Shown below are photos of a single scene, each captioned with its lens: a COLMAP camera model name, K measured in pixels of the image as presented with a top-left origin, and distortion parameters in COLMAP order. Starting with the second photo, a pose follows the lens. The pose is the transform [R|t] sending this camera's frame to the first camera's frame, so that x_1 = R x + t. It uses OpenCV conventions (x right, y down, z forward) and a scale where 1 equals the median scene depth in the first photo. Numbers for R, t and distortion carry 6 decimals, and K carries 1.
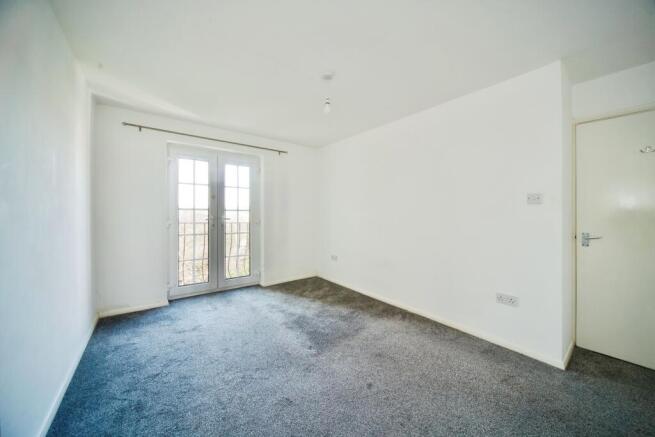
lens RADIAL K [[235.7, 0, 315.1], [0, 235.7, 215.7], [0, 0, 1]] dist [0.000038, 0.000085]
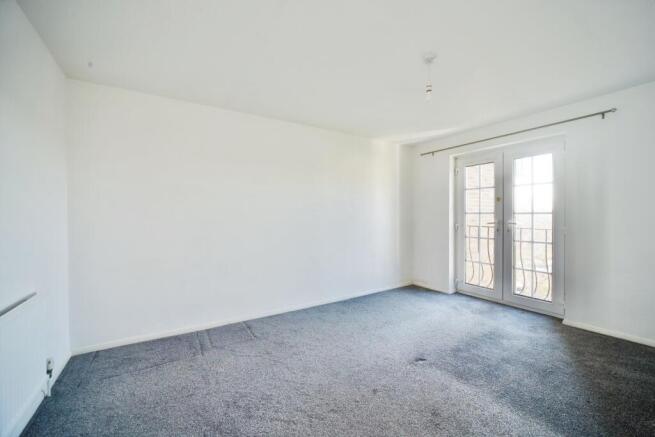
lens RADIAL K [[240.9, 0, 333.2], [0, 240.9, 216.4], [0, 0, 1]] dist [-0.000488, 0.000014]
pose [[0.002916, -0.006520, -0.999974, 0.553714], [-0.012694, 0.999898, -0.006557, 0.003211], [0.999915, 0.012713, 0.002833, 0.379588]]
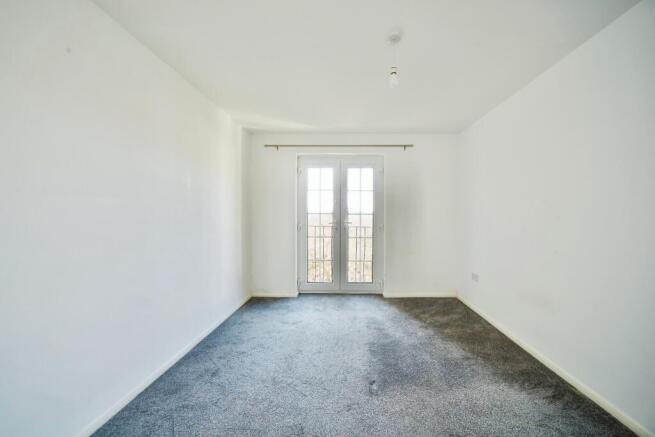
lens RADIAL K [[244.7, 0, 335.1], [0, 244.7, 220.0], [0, 0, 1]] dist [-0.000515, 0.000068]
pose [[0.800011, 0.003826, -0.599973, 0.225601], [-0.004036, 0.999991, 0.000995, 0.000862], [0.599971, 0.001626, 0.800020, 0.148667]]
